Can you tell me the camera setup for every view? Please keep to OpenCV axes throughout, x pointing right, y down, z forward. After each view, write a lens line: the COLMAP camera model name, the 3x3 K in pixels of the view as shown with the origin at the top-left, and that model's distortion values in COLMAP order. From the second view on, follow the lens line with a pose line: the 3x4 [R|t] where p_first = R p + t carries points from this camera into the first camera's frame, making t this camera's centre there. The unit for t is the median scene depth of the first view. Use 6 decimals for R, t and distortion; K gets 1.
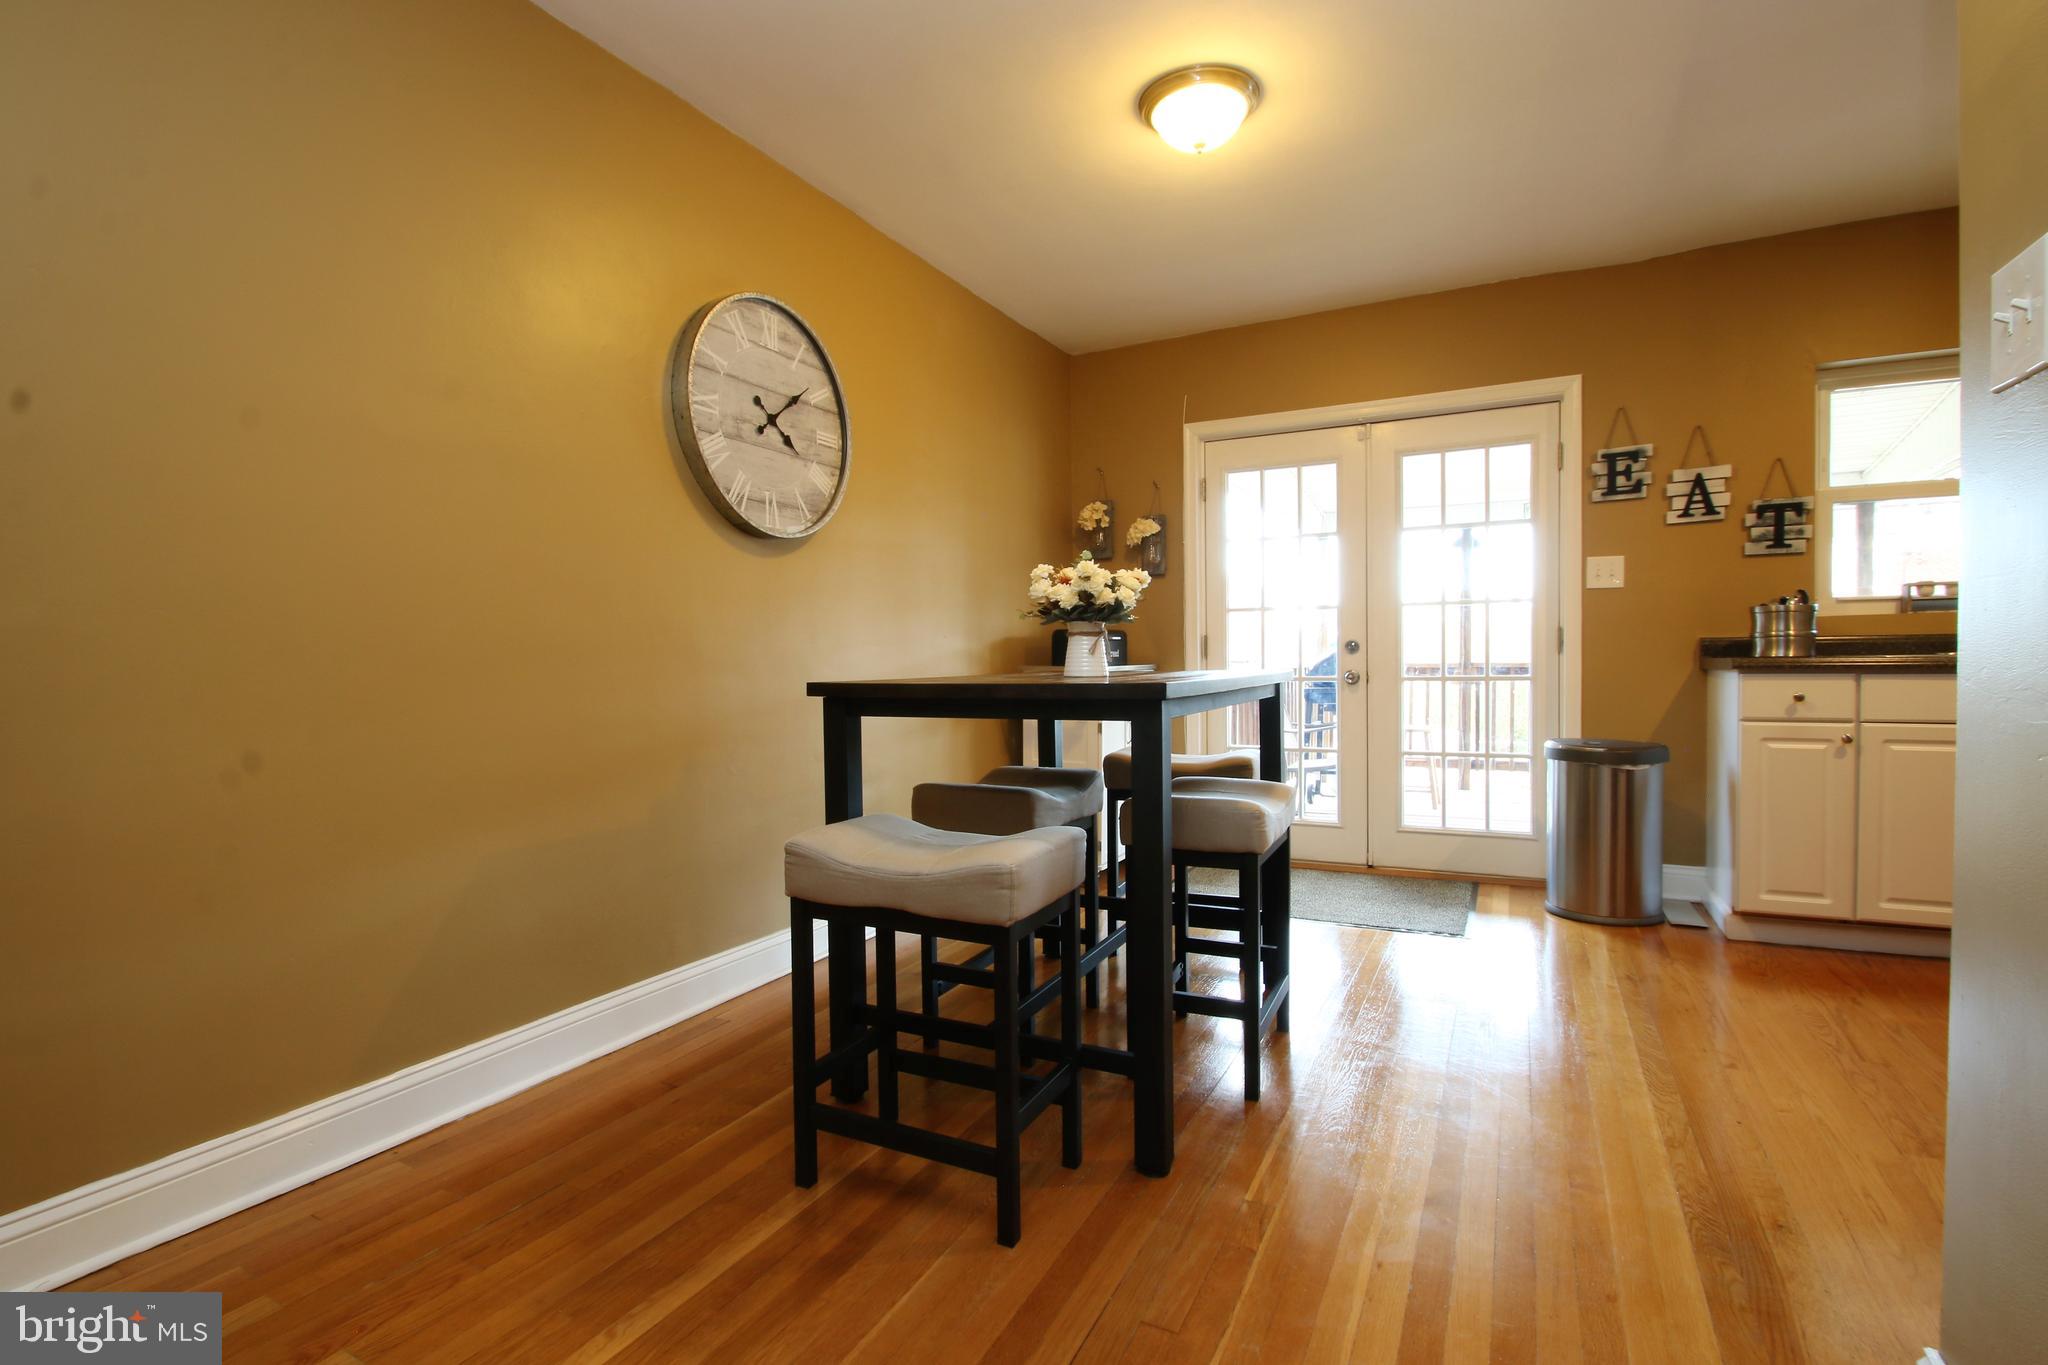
lens RADIAL K [[942.7, 0, 1024.0], [0, 942.7, 682.5], [0, 0, 1]] dist [0.000426, -0.000186]
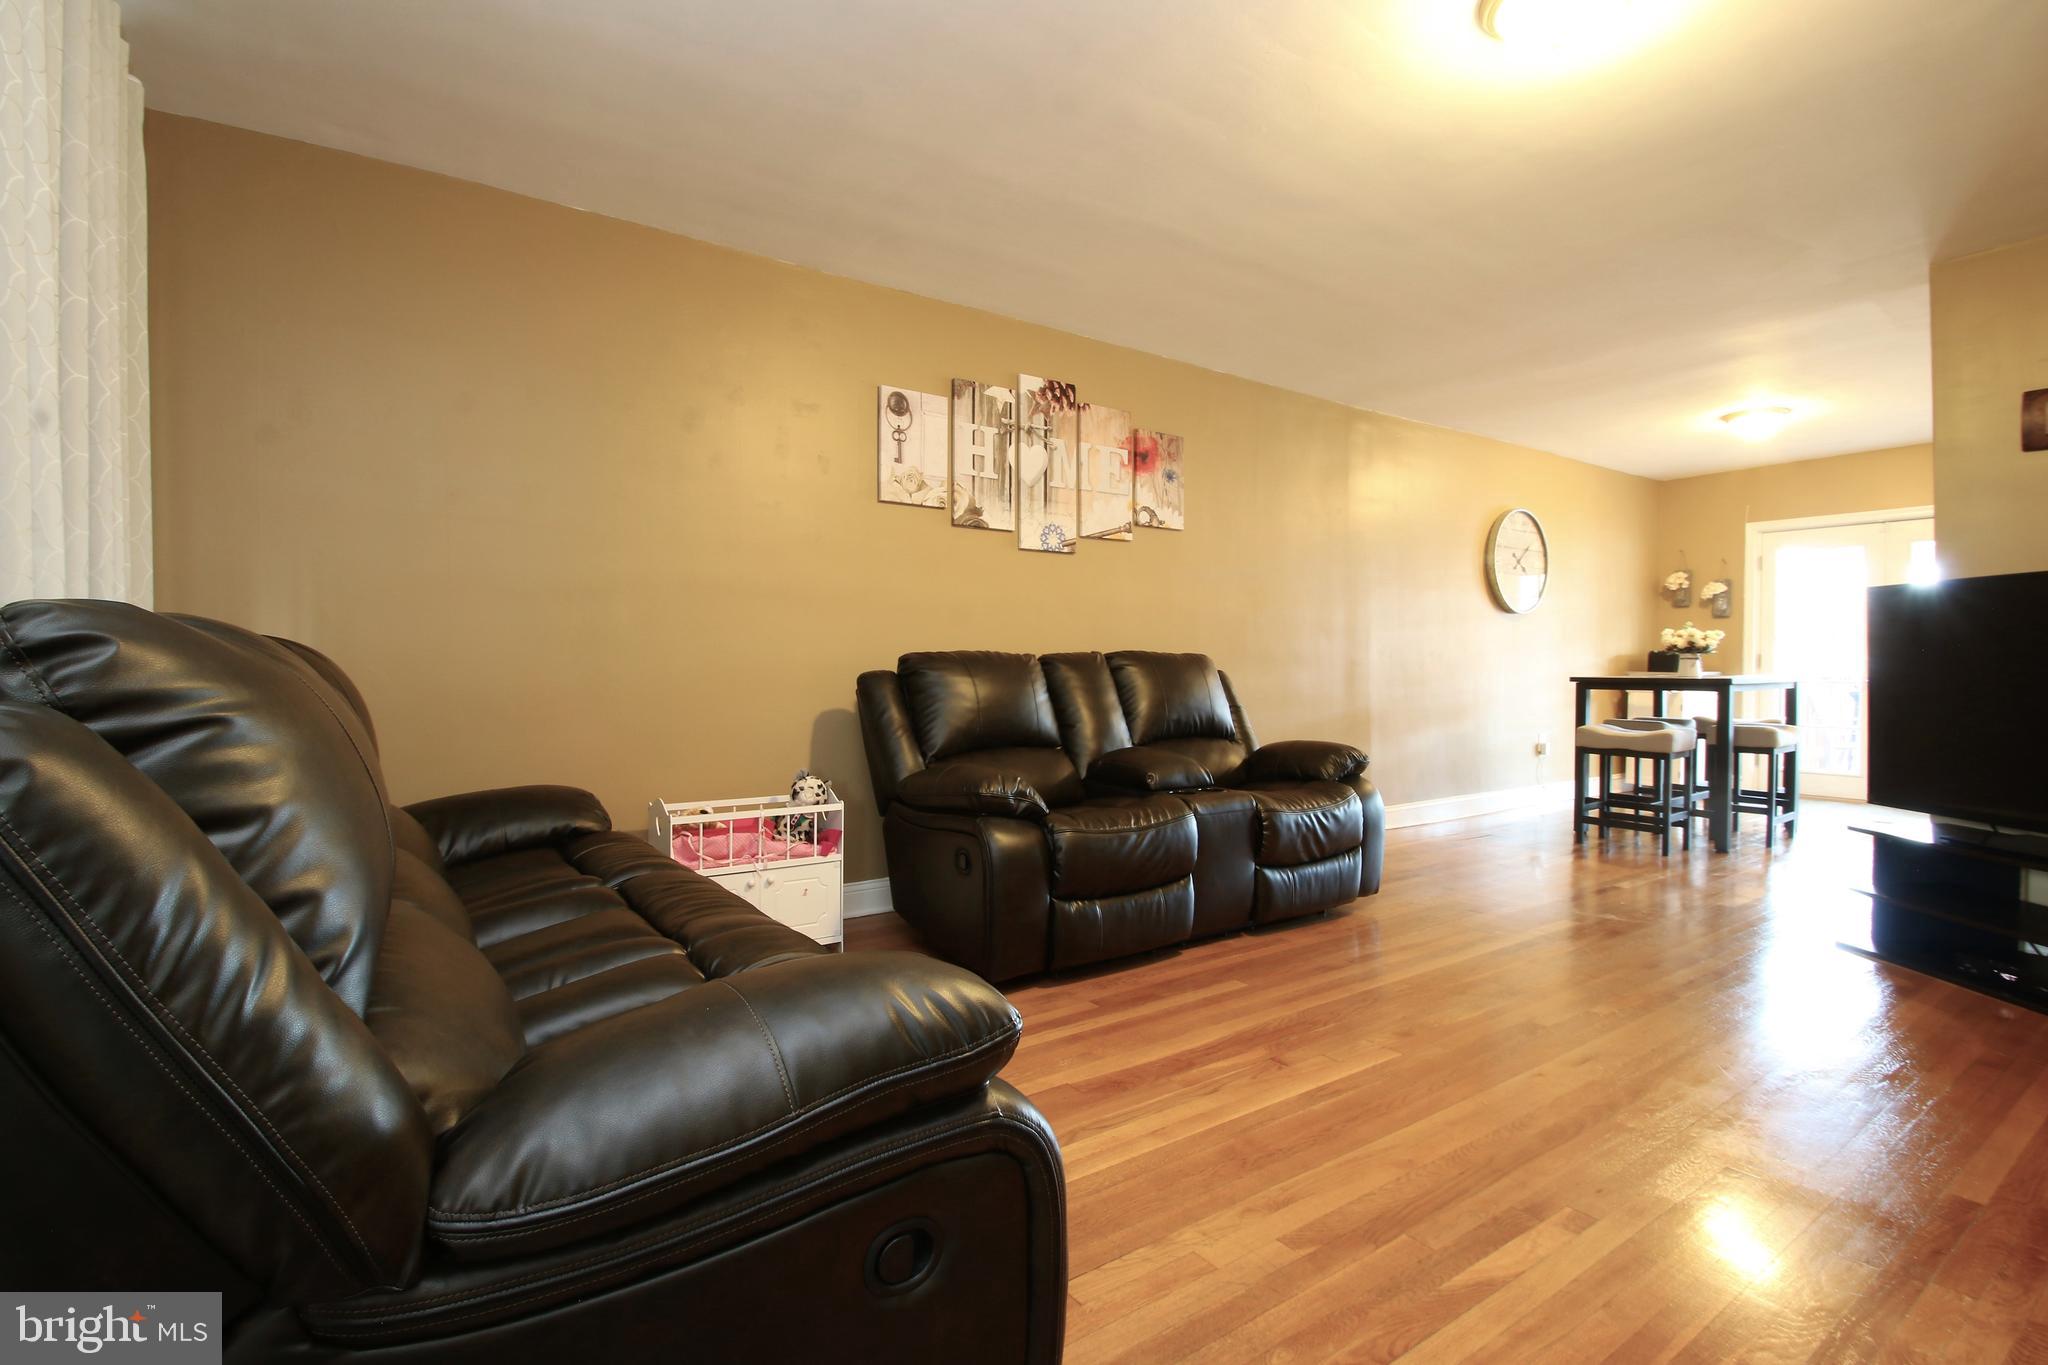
lens RADIAL K [[942.7, 0, 1024.0], [0, 942.7, 682.5], [0, 0, 1]] dist [0.000426, -0.000186]
pose [[0.883652, 0.019658, -0.467731, -0.274228], [-0.020302, 0.999787, 0.003663, 0.030925], [0.467703, 0.006259, 0.883863, -1.691340]]
